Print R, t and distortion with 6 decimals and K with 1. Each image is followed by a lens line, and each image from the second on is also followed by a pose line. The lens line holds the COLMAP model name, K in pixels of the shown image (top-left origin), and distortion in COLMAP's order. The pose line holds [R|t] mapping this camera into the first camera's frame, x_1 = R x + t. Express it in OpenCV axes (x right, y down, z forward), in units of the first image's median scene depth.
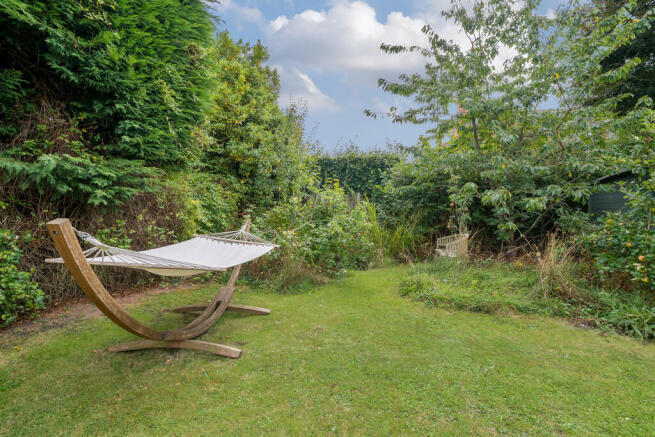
lens RADIAL K [[302.0, 0, 327.6], [0, 302.0, 216.3], [0, 0, 1]] dist [0.000207, 0.000003]
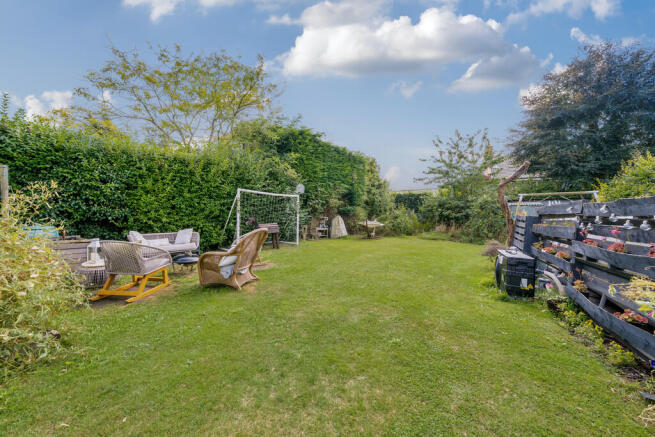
lens RADIAL K [[228.1, 0, 327.3], [0, 228.1, 217.9], [0, 0, 1]] dist [0.000226, 0.000222]
pose [[0.944516, -0.001083, -0.328464, 0.076148], [-0.002907, 0.999928, -0.011658, 0.025138], [0.328453, 0.011966, 0.944445, -1.332789]]
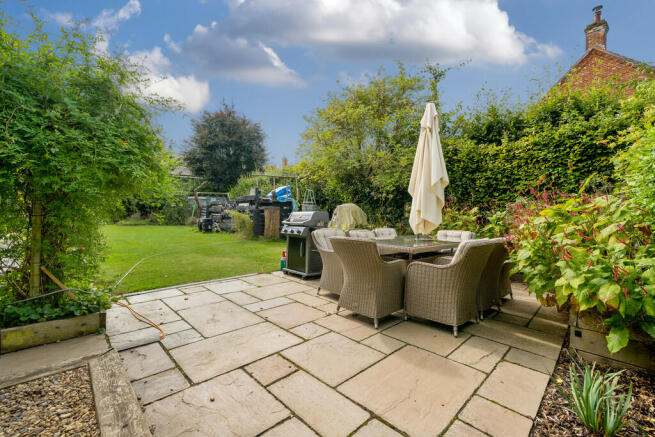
lens RADIAL K [[267.0, 0, 327.5], [0, 267.0, 217.0], [0, 0, 1]] dist [0.000016, 0.000005]
pose [[0.642869, -0.028751, 0.765436, -0.482687], [0.014483, 0.999573, 0.025382, 0.060930], [-0.765839, -0.005232, 0.643011, -2.367400]]
